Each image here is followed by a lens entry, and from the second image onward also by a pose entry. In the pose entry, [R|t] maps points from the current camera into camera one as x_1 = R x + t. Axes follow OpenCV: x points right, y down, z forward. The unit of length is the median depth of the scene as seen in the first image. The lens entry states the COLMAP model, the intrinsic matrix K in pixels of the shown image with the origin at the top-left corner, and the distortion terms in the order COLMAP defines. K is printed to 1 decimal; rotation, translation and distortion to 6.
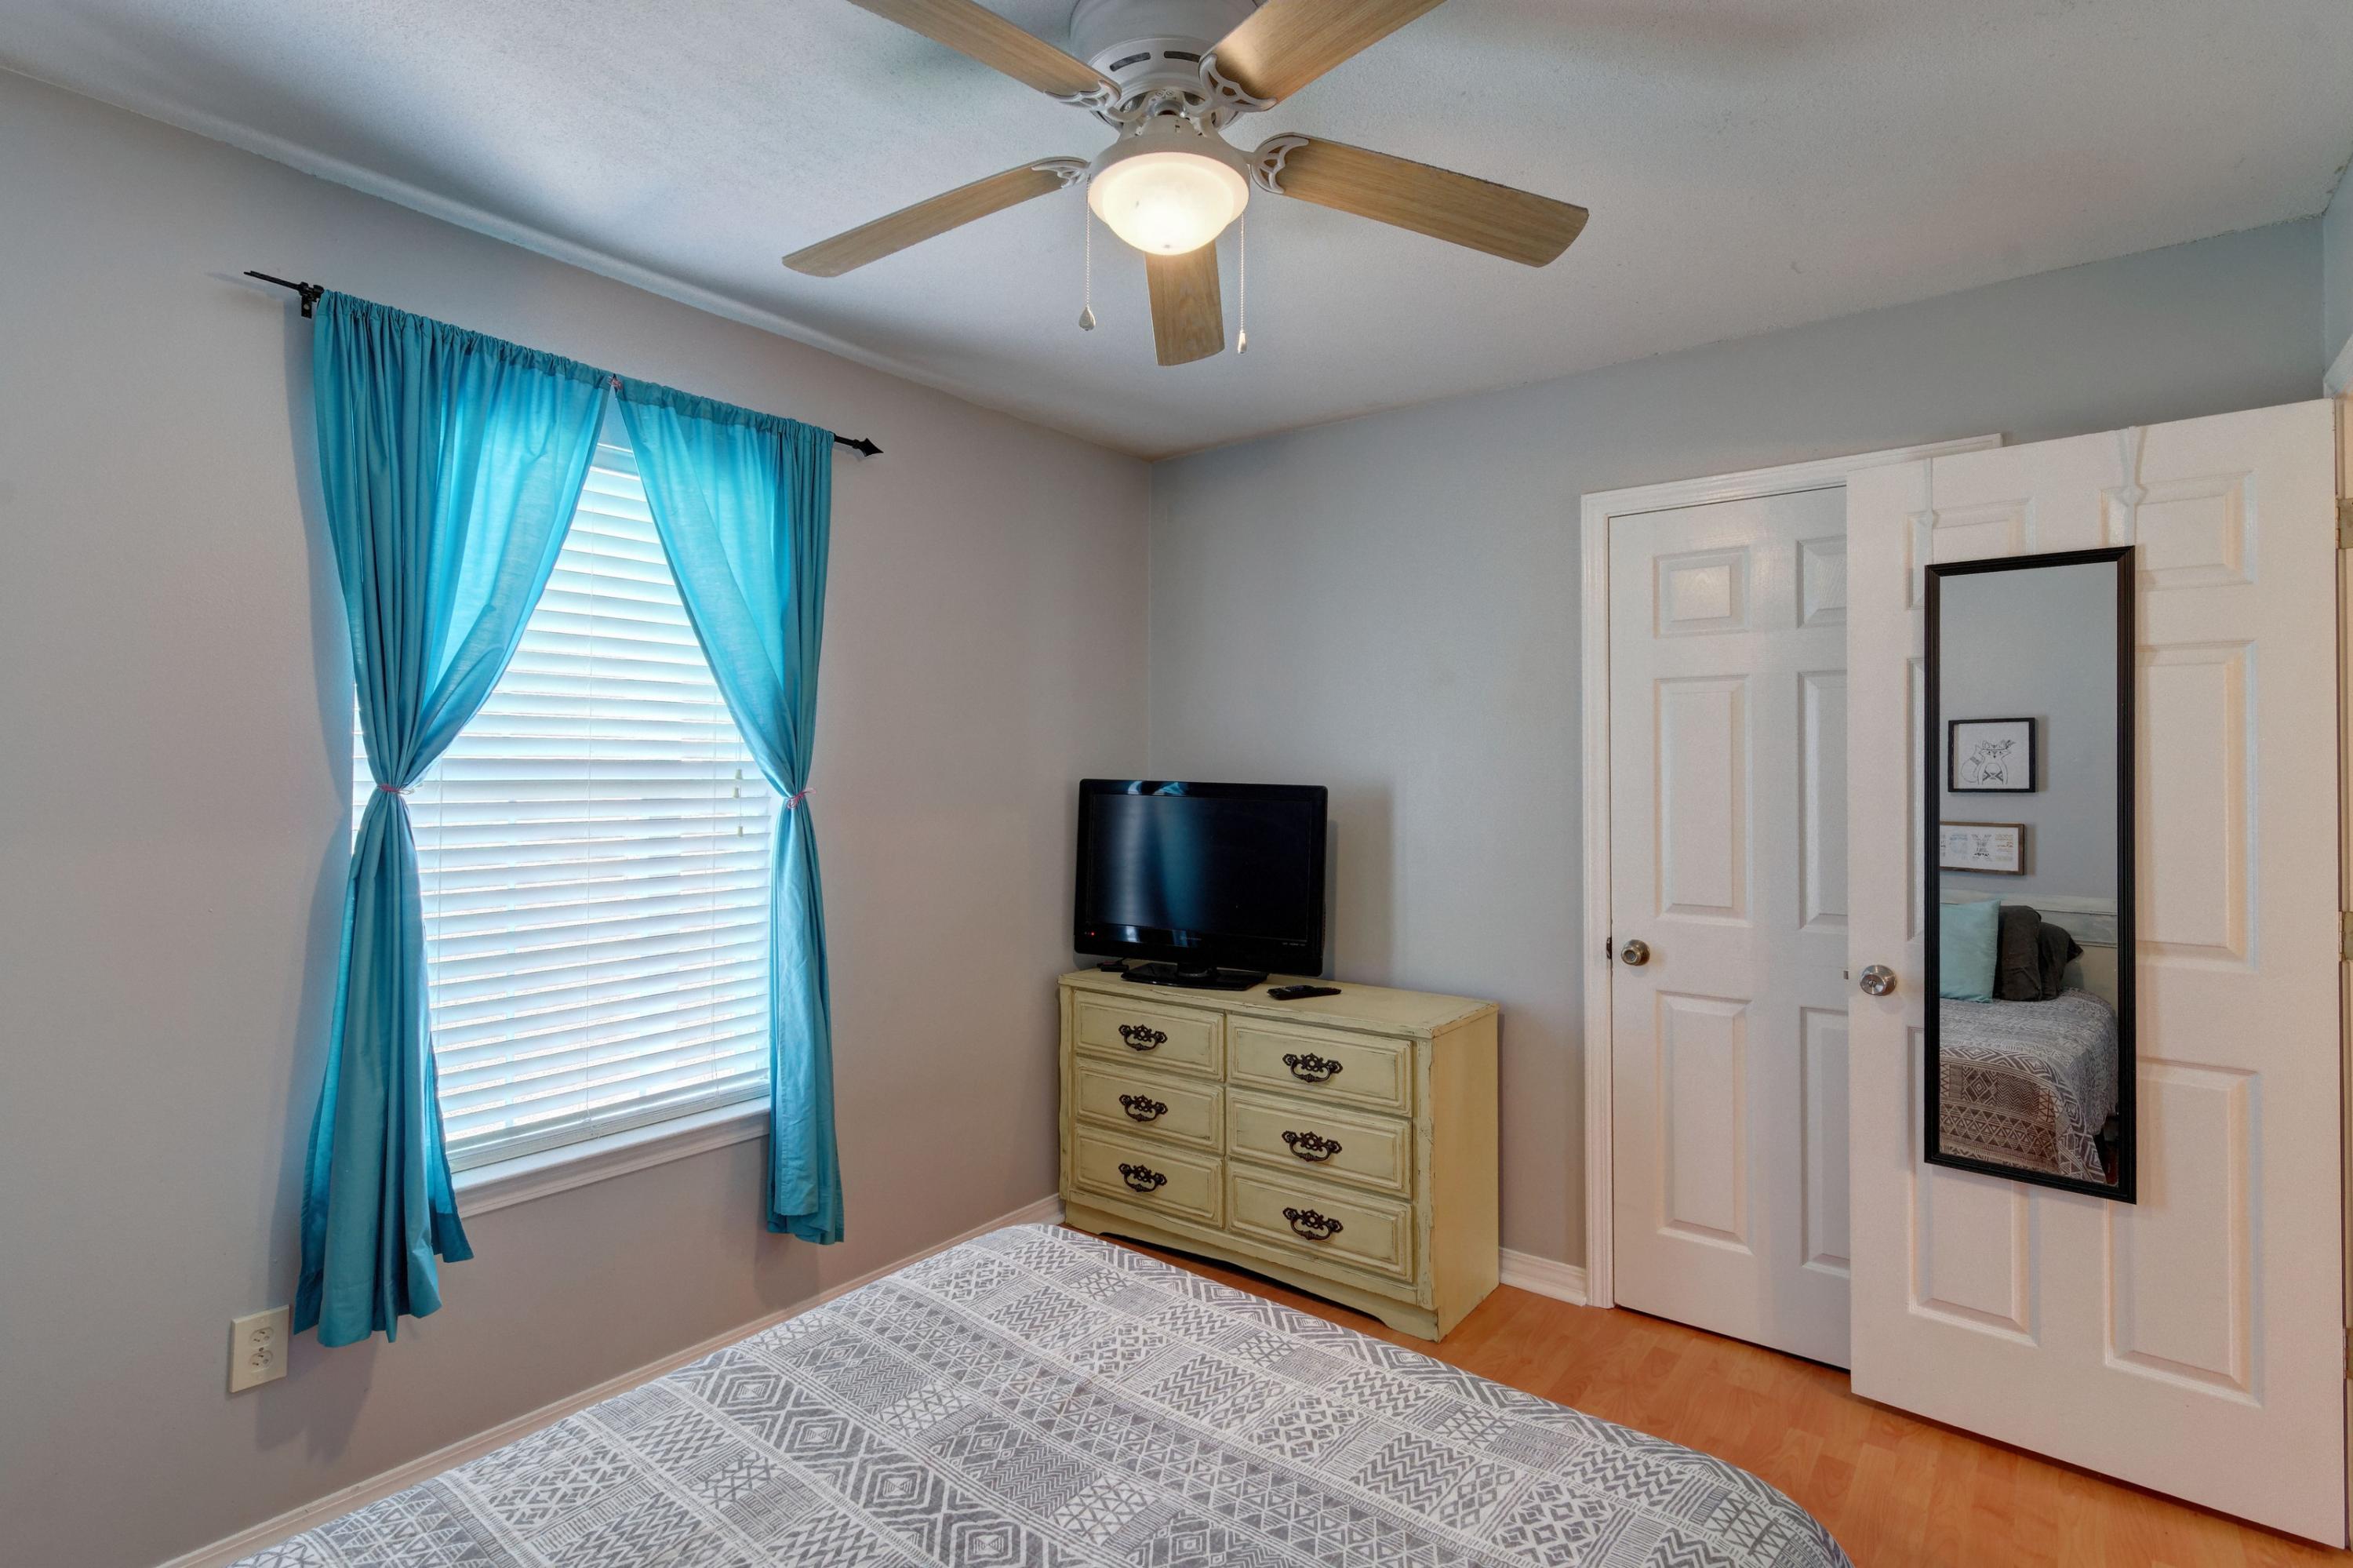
lens RADIAL K [[1136.4, 0, 1181.3], [0, 1136.4, 769.3], [0, 0, 1]] dist [0.007685, -0.004726]
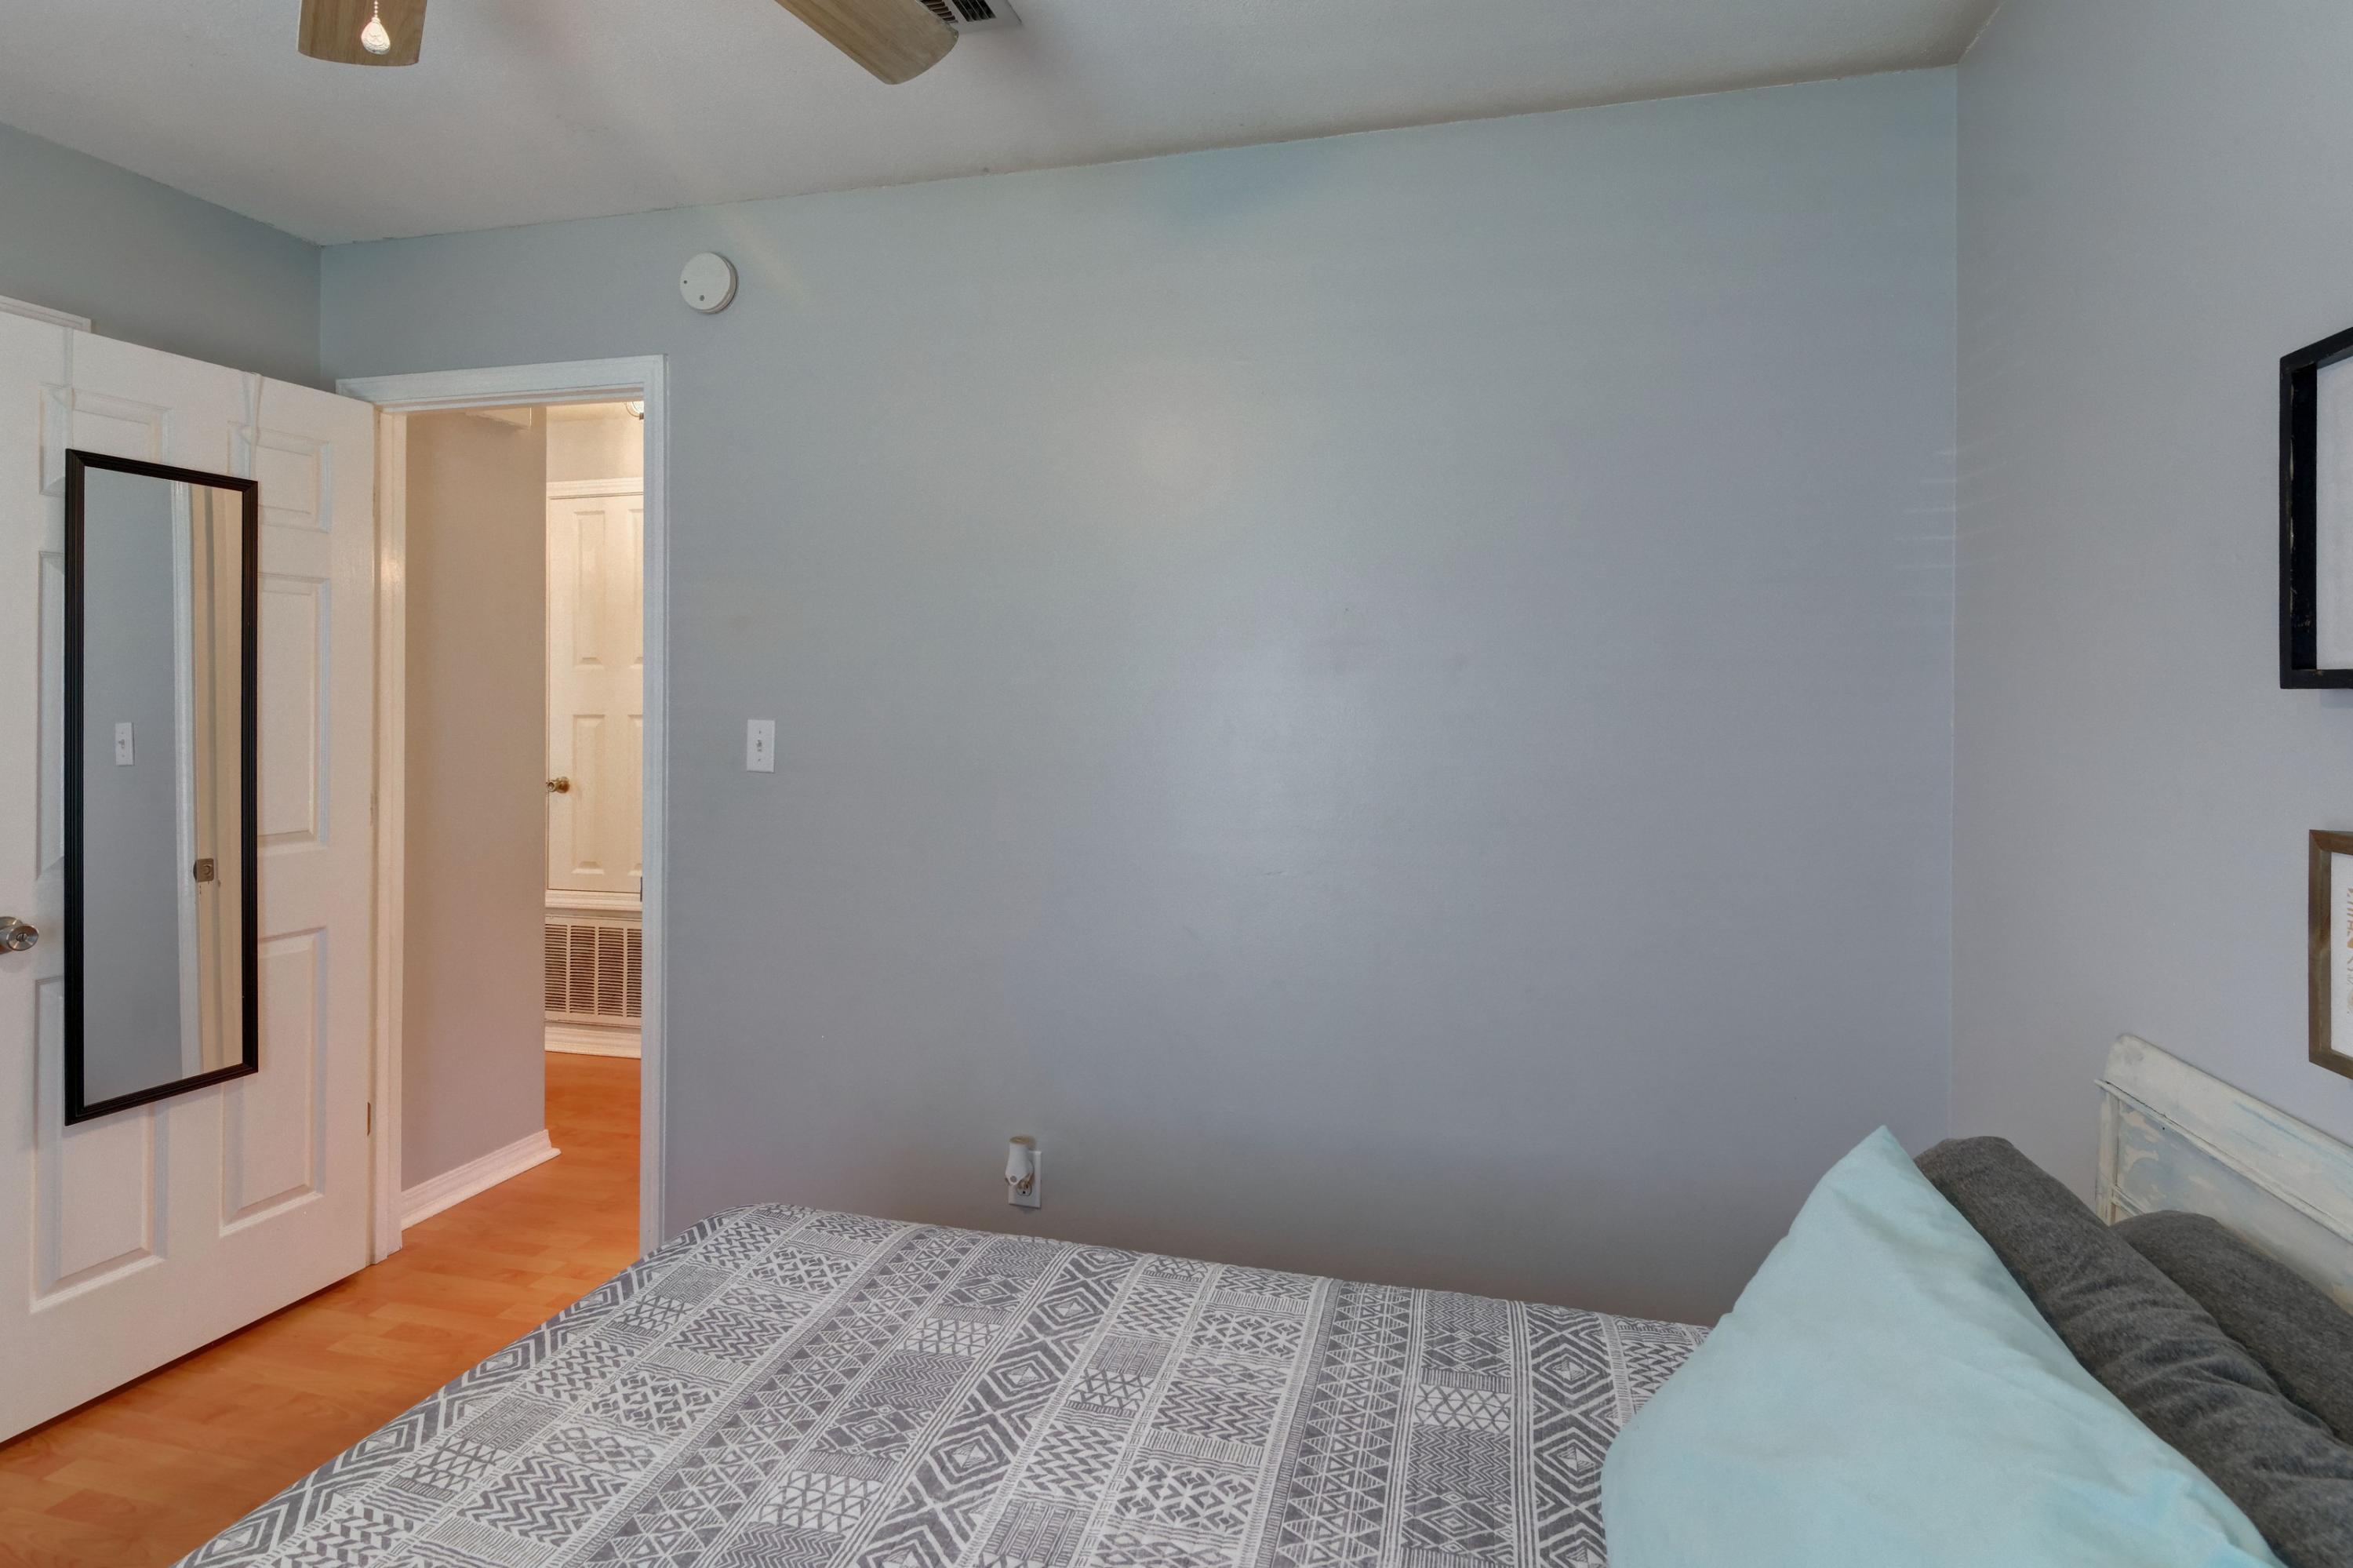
lens RADIAL K [[1136.4, 0, 1208.3], [0, 1136.4, 700.7], [0, 0, 1]] dist [0.007685, -0.004726]
pose [[-0.403612, -0.008094, 0.914894, -0.557243], [-0.005946, 0.999963, 0.006223, 0.005643], [-0.914911, -0.002928, -0.403646, 0.598862]]
